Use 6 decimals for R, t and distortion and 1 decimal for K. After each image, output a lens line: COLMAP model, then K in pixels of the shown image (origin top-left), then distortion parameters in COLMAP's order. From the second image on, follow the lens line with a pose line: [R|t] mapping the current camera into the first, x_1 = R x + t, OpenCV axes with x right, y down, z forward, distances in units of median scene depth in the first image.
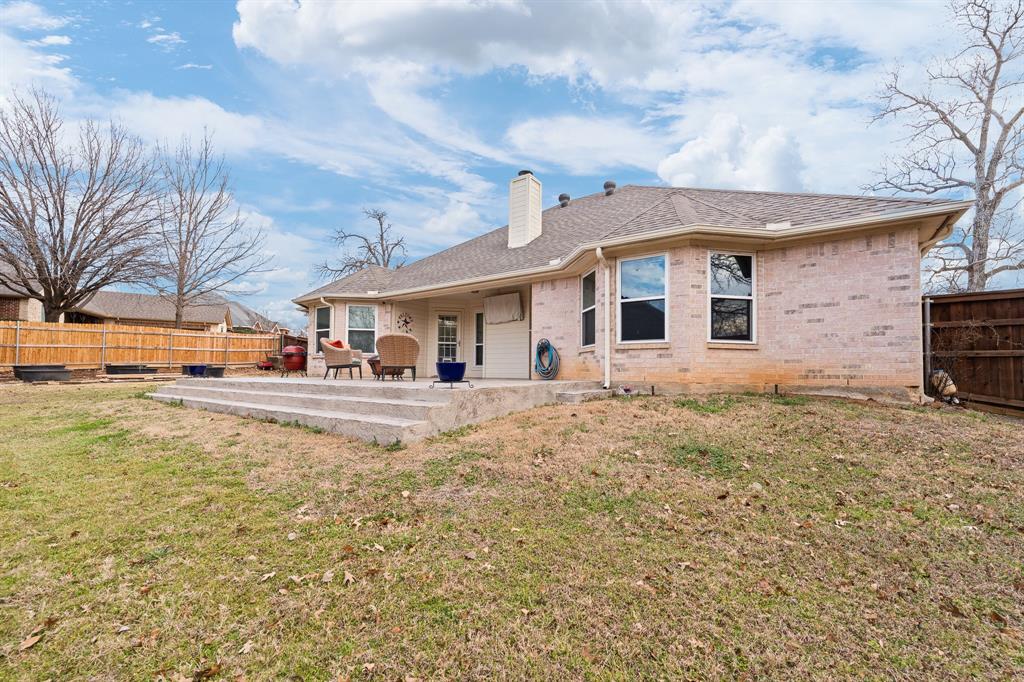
lens RADIAL K [[411.5, 0, 528.1], [0, 411.5, 368.1], [0, 0, 1]] dist [-0.001261, -0.000152]
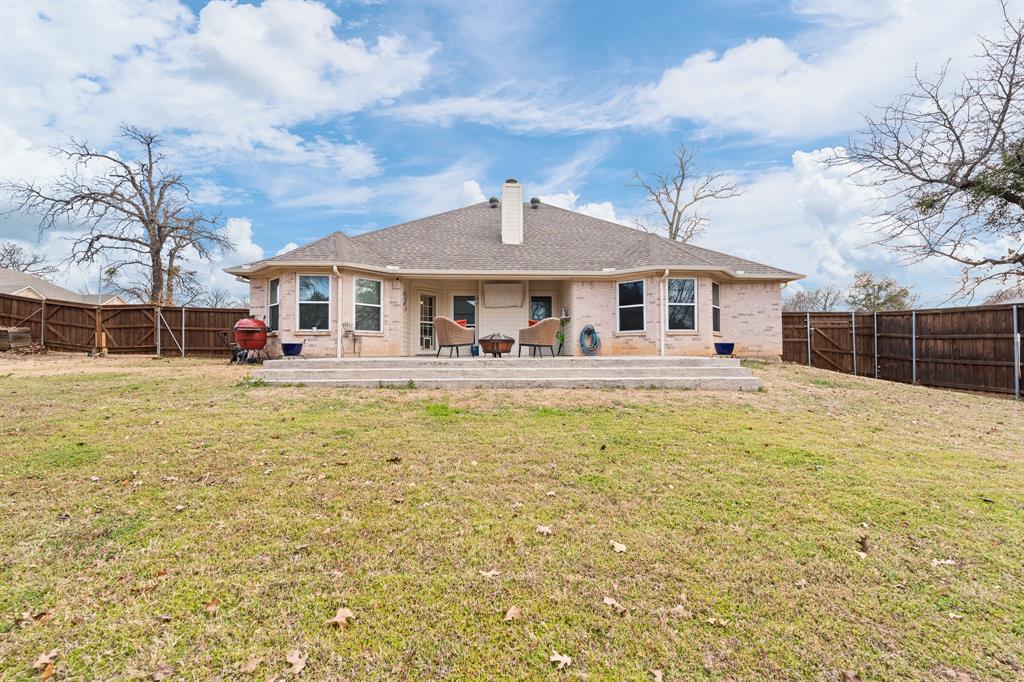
lens RADIAL K [[413.1, 0, 515.7], [0, 413.1, 338.8], [0, 0, 1]] dist [-0.000037, -0.000065]
pose [[0.778600, 0.013395, 0.627378, -0.981441], [0.002765, 0.999689, -0.024777, 0.005685], [-0.627515, 0.021026, 0.778321, 0.115348]]
